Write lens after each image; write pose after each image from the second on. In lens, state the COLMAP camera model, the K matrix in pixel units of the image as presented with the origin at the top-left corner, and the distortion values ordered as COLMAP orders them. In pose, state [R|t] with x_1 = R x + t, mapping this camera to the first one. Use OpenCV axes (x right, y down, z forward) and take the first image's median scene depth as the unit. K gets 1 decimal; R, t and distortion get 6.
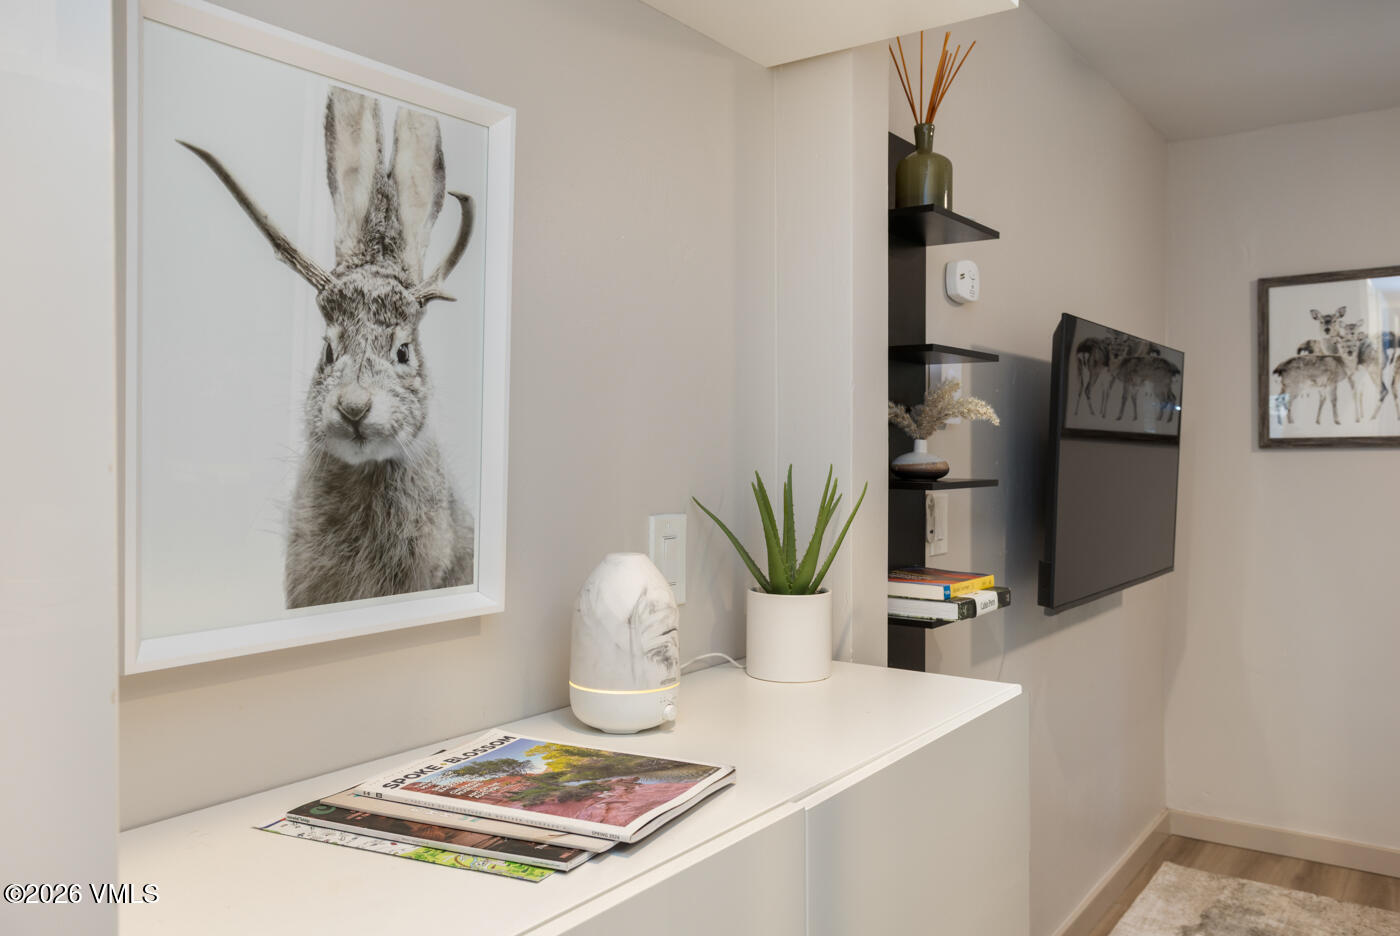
lens RADIAL K [[1084.8, 0, 694.2], [0, 1084.8, 466.7], [0, 0, 1]] dist [0.001553, 0.006719]
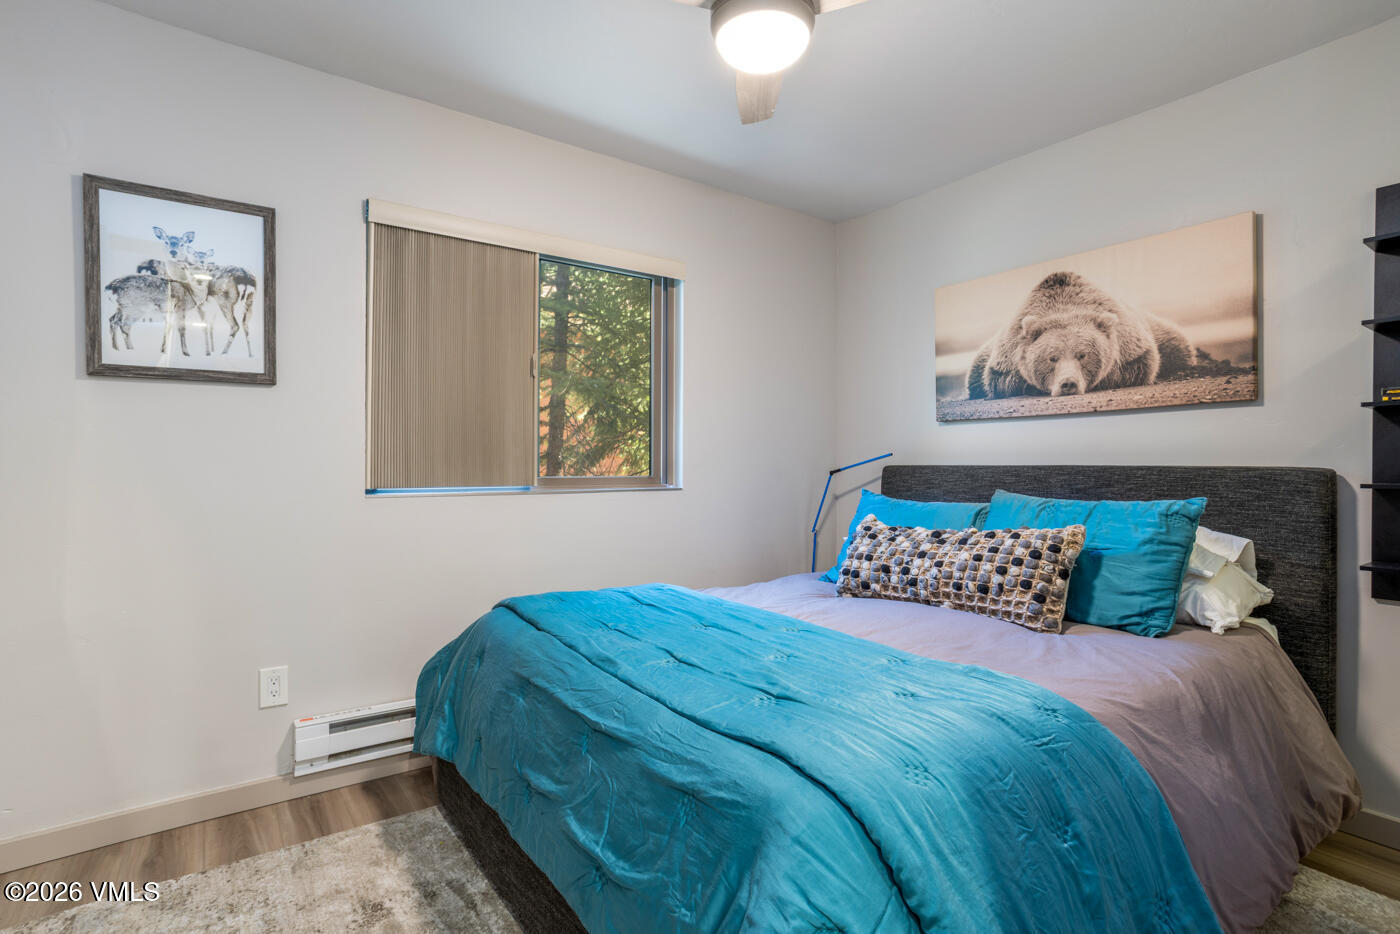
lens RADIAL K [[681.2, 0, 687.5], [0, 681.2, 471.2], [0, 0, 1]] dist [-0.019183, 0.015006]
pose [[0.325125, 0.000421, 0.945671, 0.177070], [0.012744, 0.999907, -0.004827, 0.069449], [-0.945585, 0.013621, 0.325089, 0.396592]]
